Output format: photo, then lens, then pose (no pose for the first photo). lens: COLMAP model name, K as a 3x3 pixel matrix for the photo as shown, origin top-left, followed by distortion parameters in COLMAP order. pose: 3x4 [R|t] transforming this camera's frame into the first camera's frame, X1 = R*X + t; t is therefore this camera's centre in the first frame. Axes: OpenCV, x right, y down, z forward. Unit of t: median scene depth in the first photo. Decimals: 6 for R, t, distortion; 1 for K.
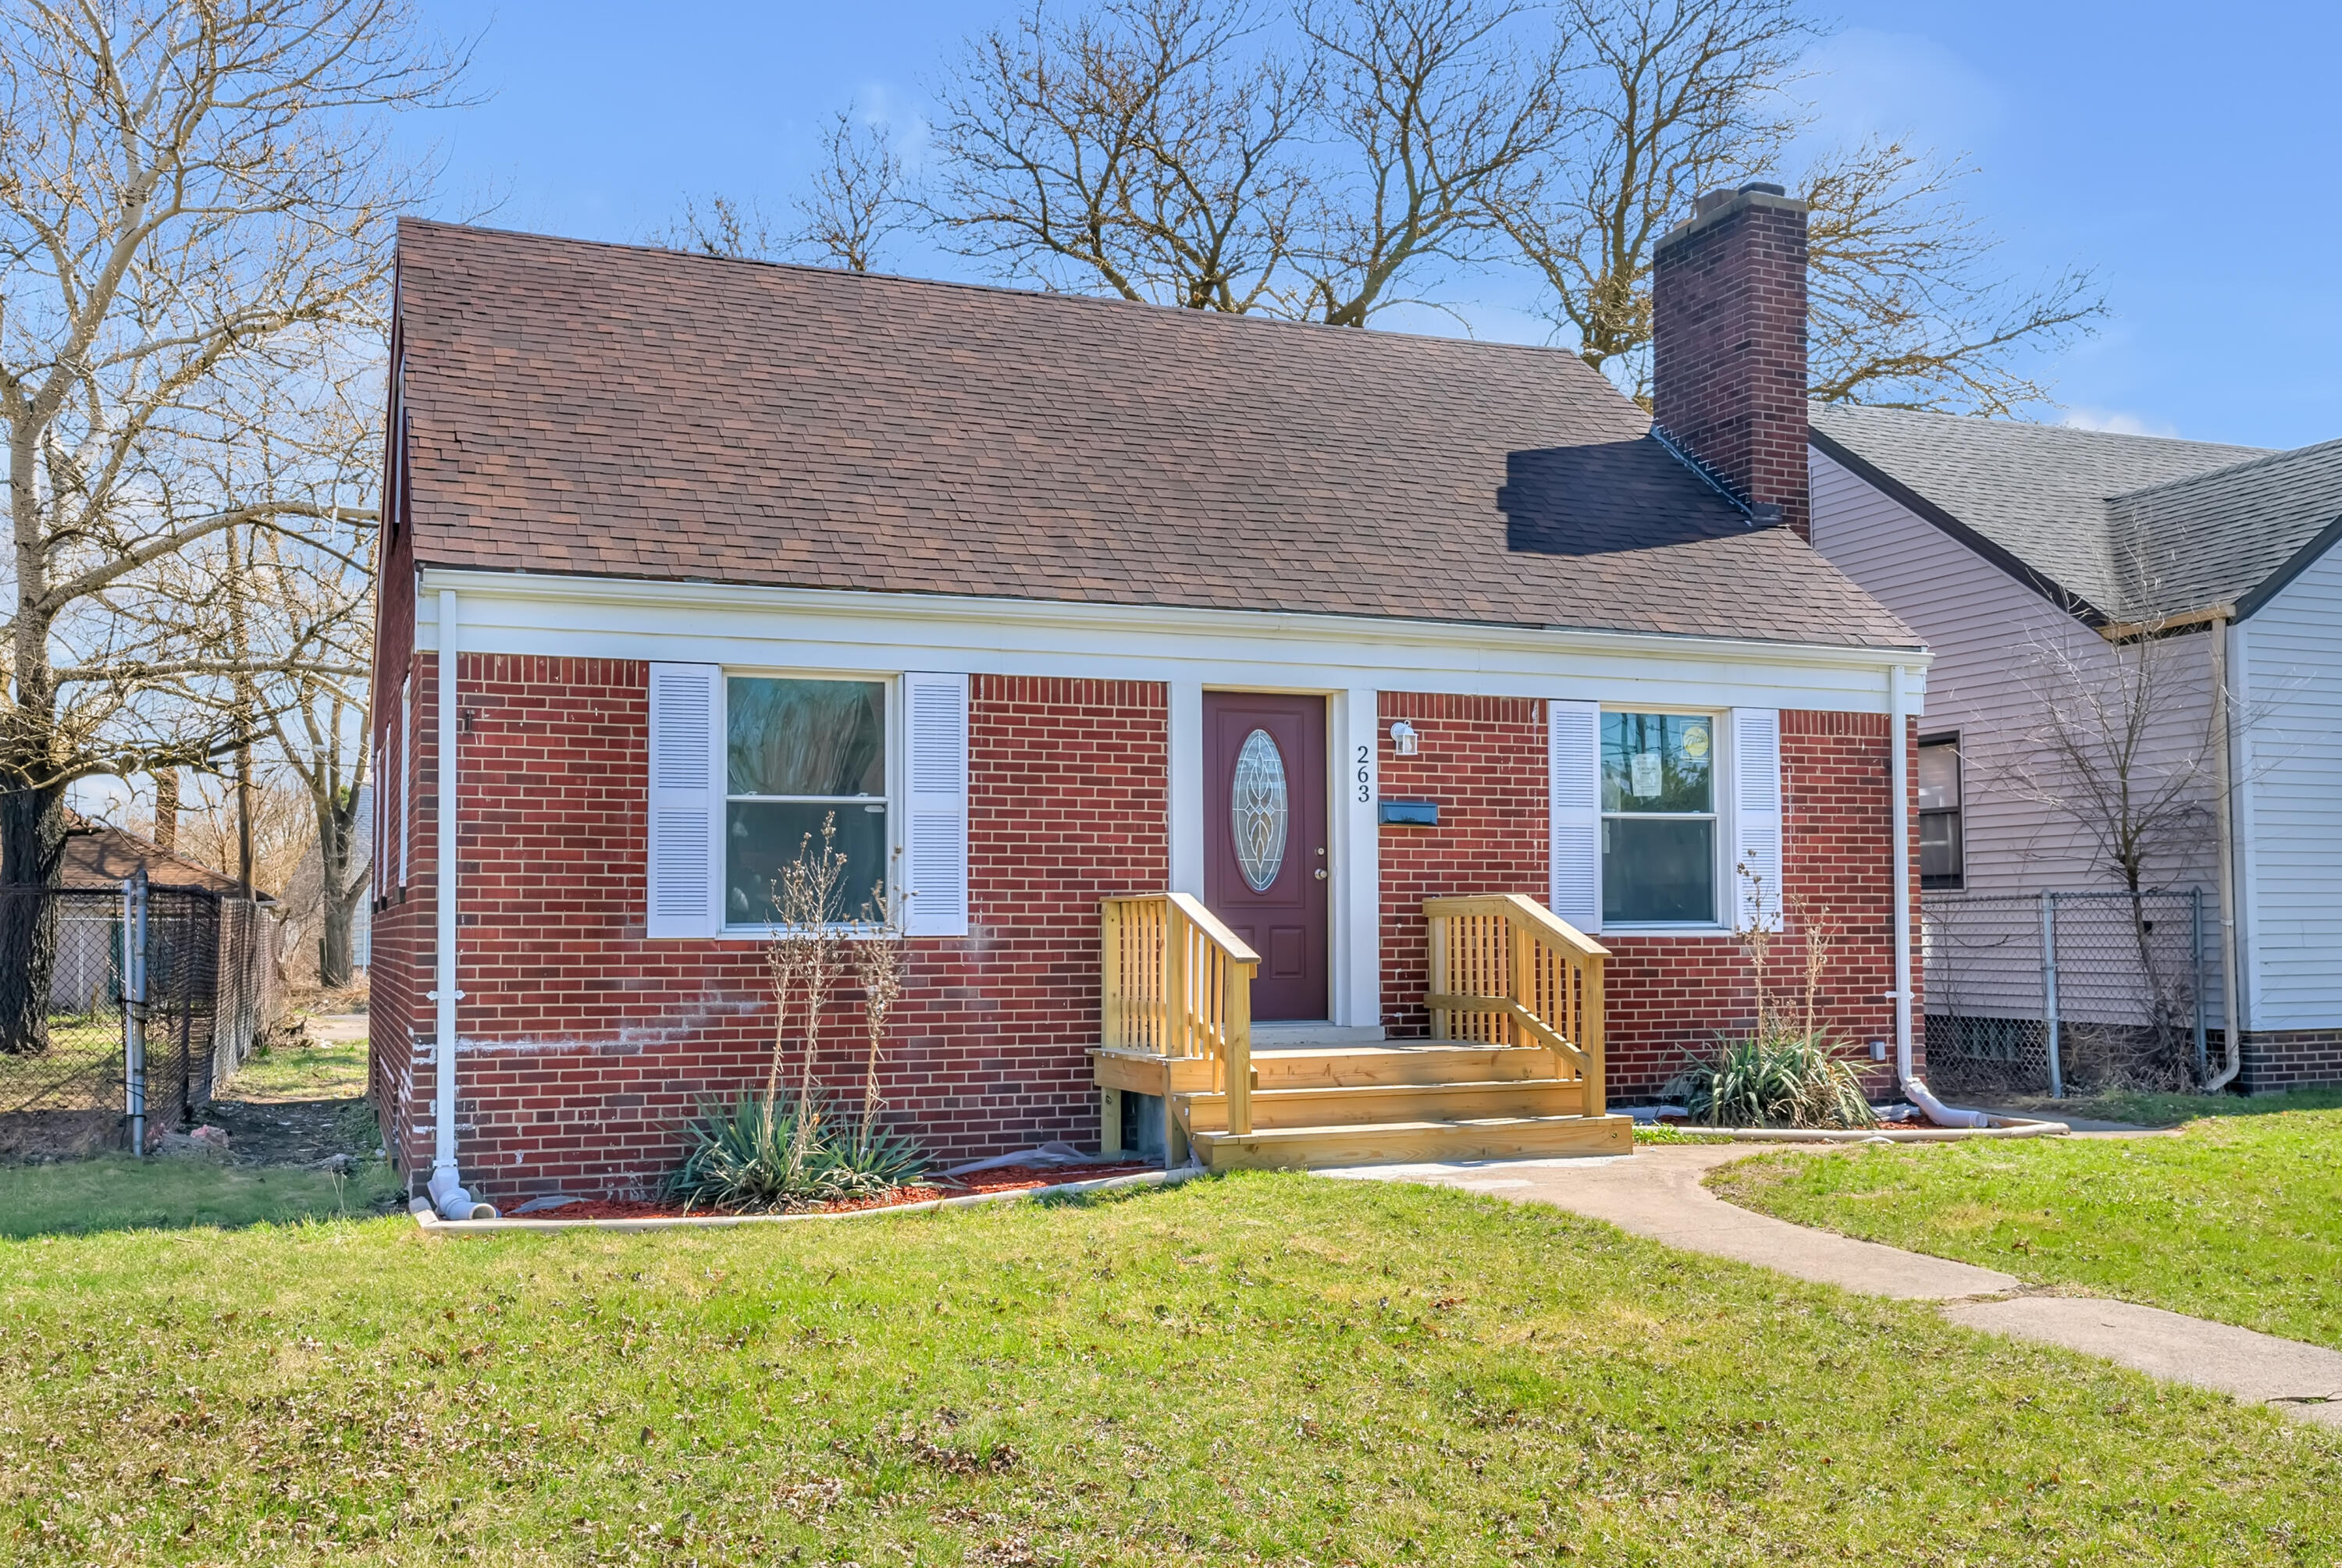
lens RADIAL K [[2122.5, 0, 1171.0], [0, 2122.5, 784.0], [0, 0, 1]] dist [0.002261, -0.001429]
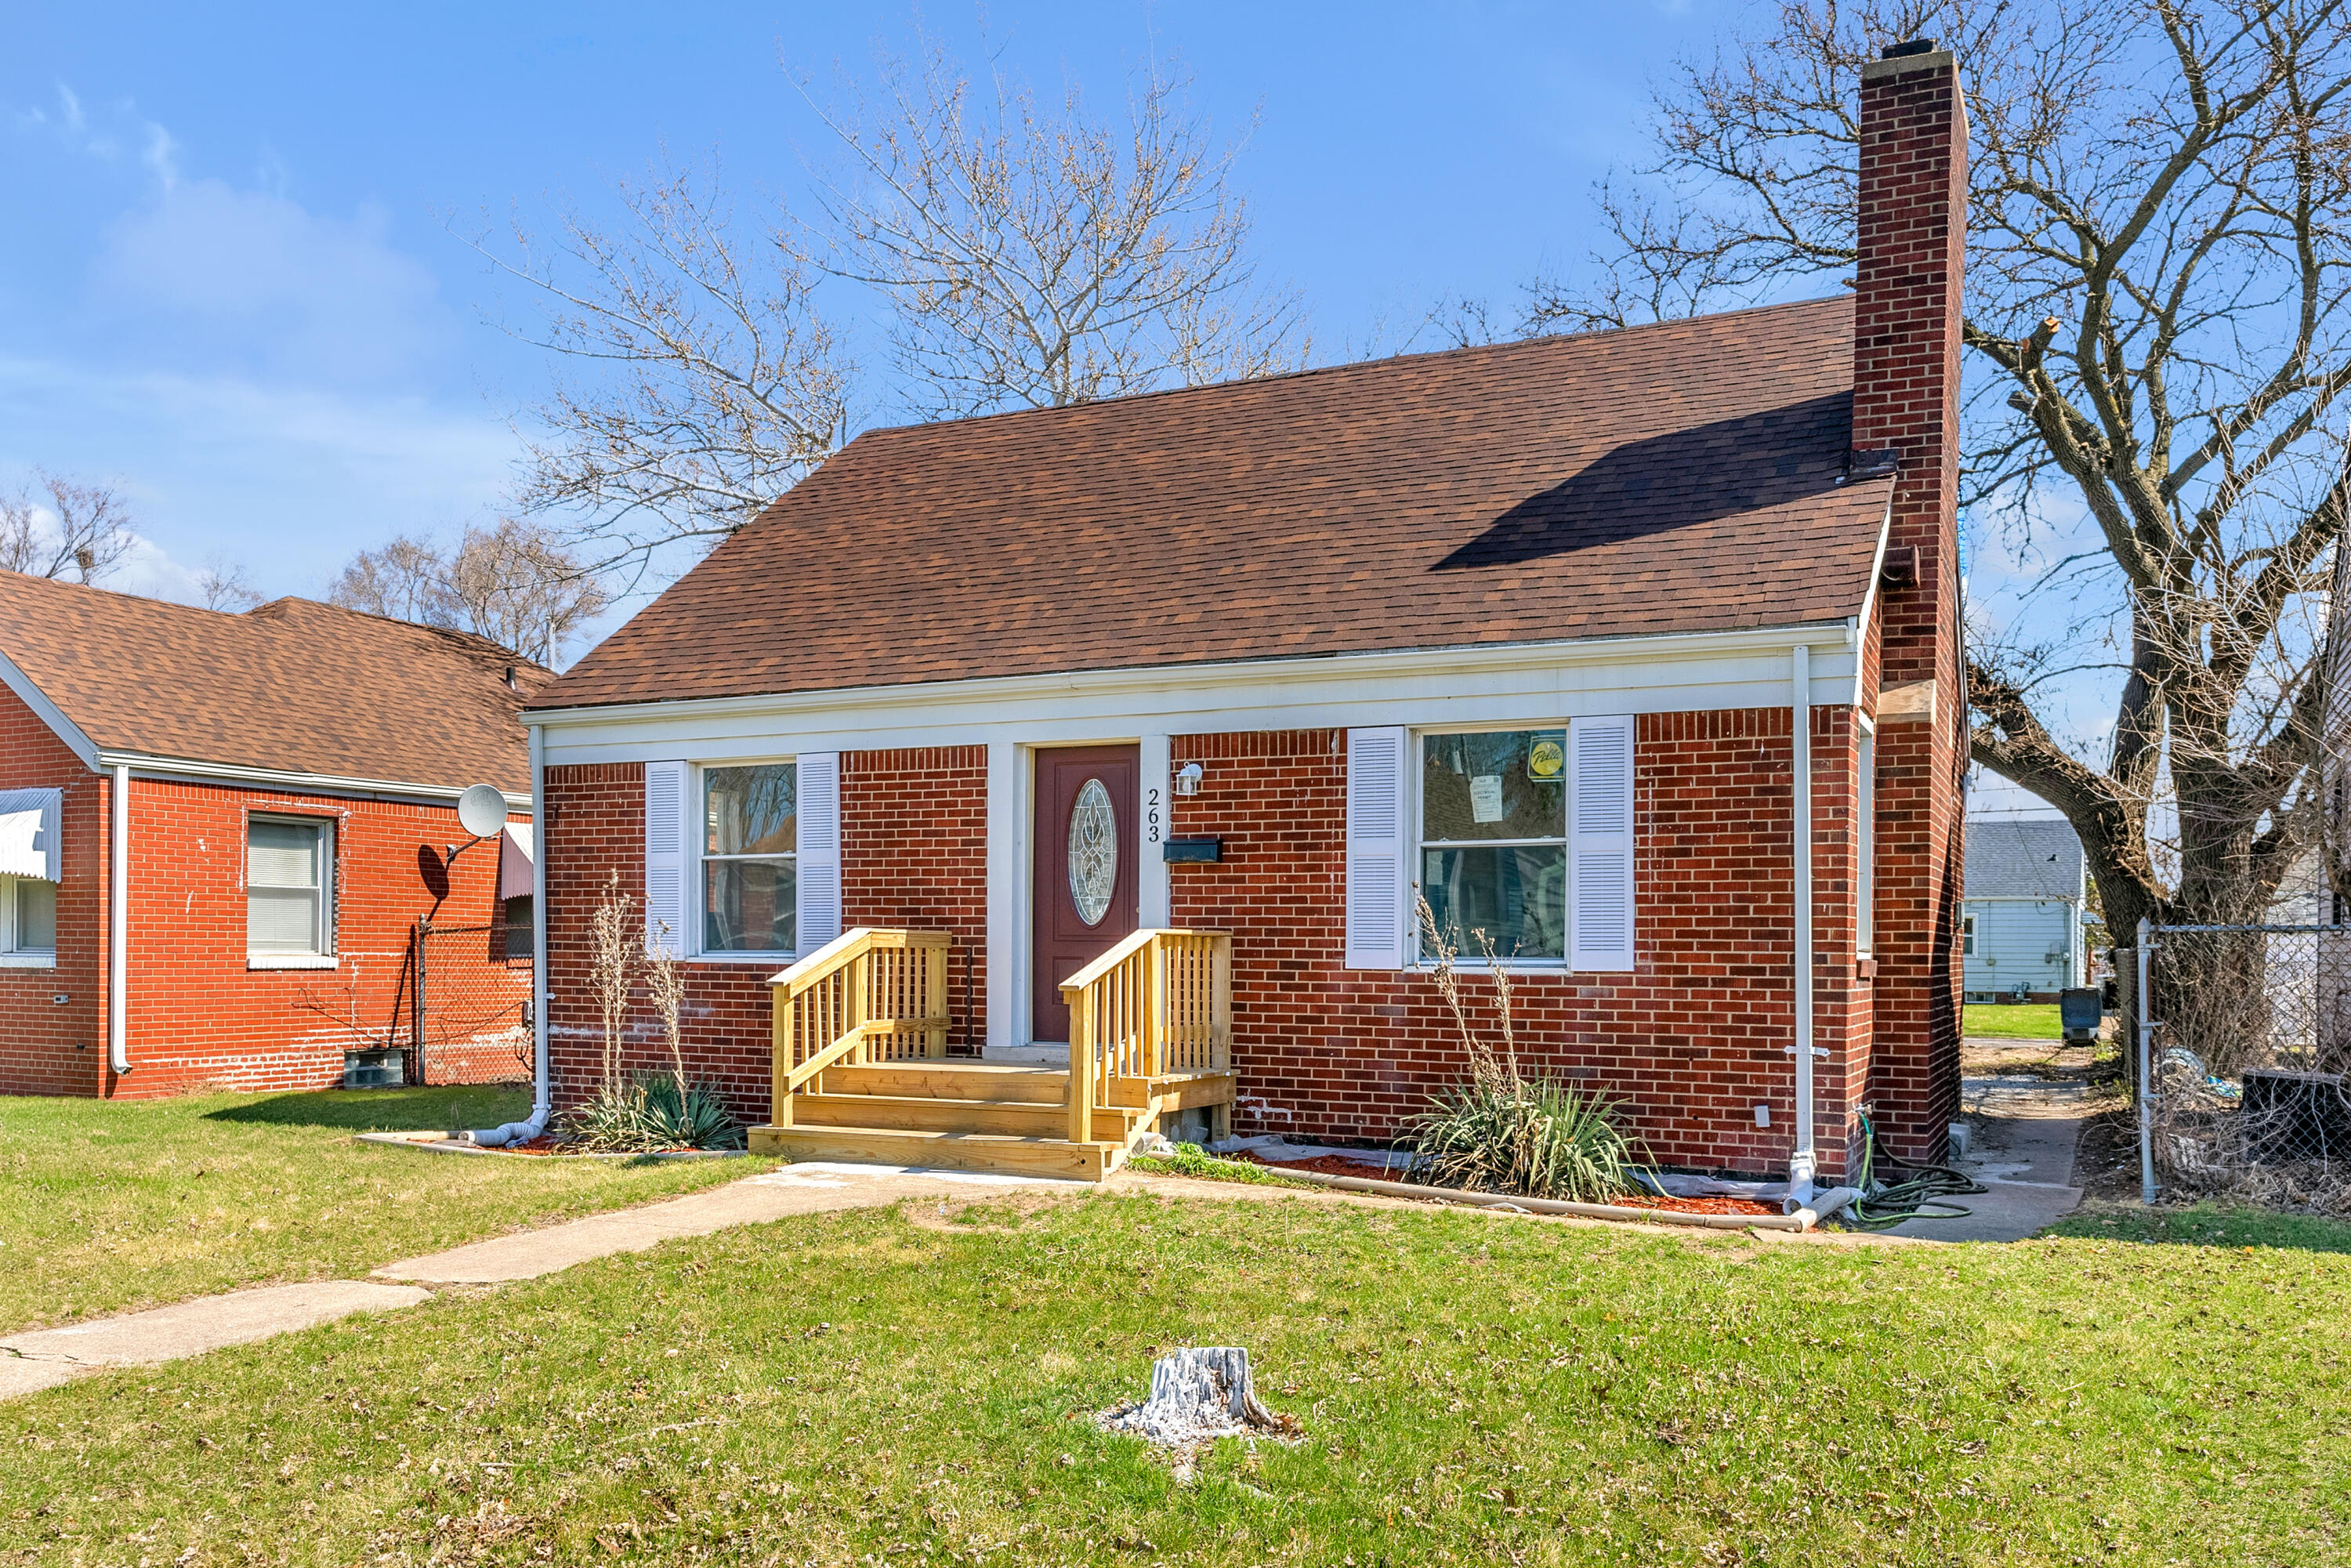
lens RADIAL K [[1934.1, 0, 1174.3], [0, 1934.1, 949.6], [0, 0, 1]] dist [-0.000826, 0.004028]
pose [[0.660462, 0.008570, -0.750811, 0.867369], [0.040835, 0.998045, 0.047314, 0.017811], [0.749749, -0.061908, 0.658820, 0.384774]]
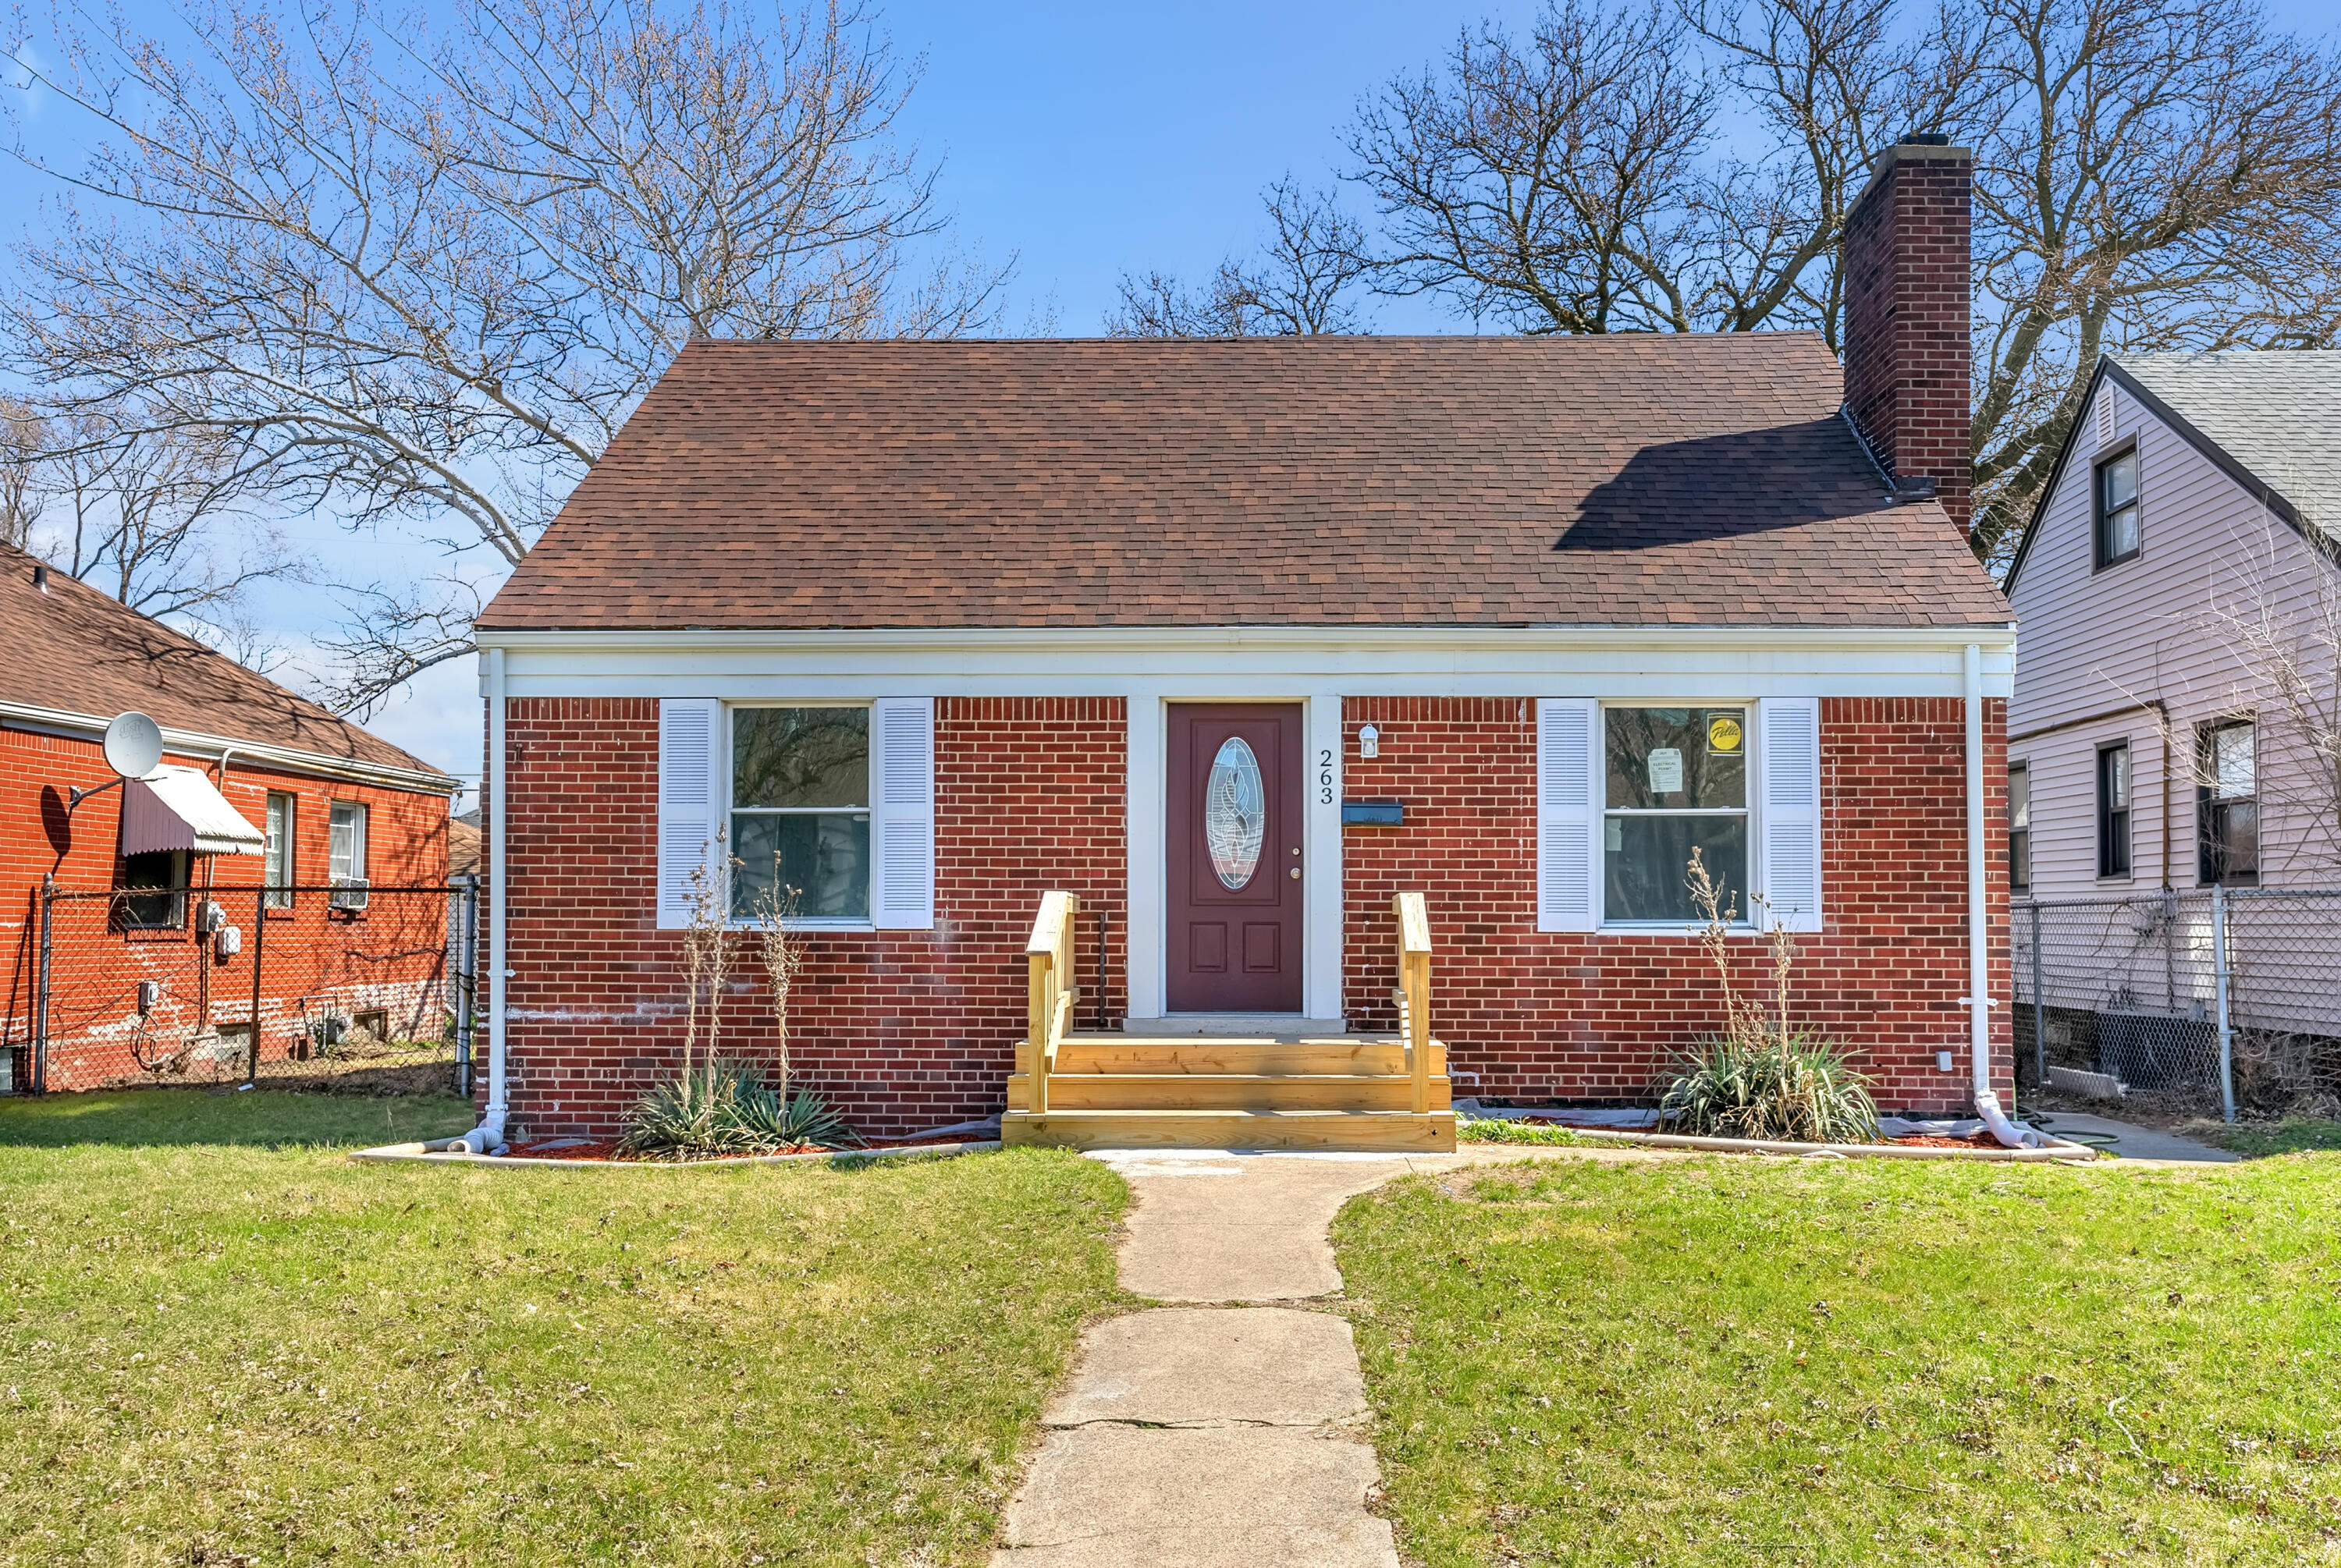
lens RADIAL K [[1947.1, 0, 1175.9], [0, 1947.1, 814.3], [0, 0, 1]] dist [0.002514, 0.001673]
pose [[0.916150, -0.015154, -0.400550, 0.426138], [0.020678, 0.999741, 0.009470, 0.003182], [0.400303, -0.016959, 0.916226, 0.099917]]
